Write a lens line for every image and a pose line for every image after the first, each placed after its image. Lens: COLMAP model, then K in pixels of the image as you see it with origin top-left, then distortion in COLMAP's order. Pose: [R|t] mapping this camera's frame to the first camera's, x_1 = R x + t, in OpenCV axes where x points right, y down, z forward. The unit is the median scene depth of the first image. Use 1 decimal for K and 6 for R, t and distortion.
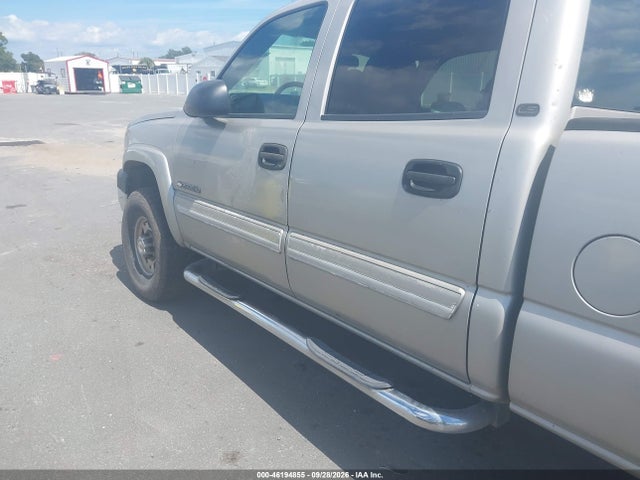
lens RADIAL K [[511.3, 0, 302.2], [0, 511.3, 241.7], [0, 0, 1]] dist [0.014567, 0.003717]
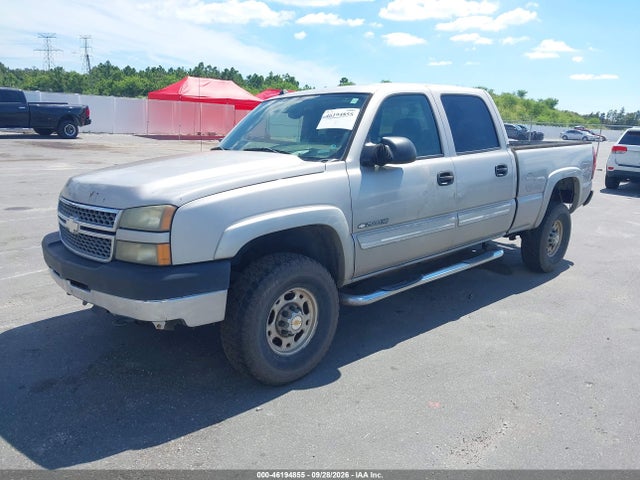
lens RADIAL K [[515.8, 0, 320.0], [0, 515.8, 240.0], [0, 0, 1]] dist [0.002024, 0.001577]
pose [[-0.118823, -0.246774, 0.961761, -0.259715], [0.245366, 0.931284, 0.269268, -0.080430], [-0.962121, 0.267978, -0.050108, 0.224241]]
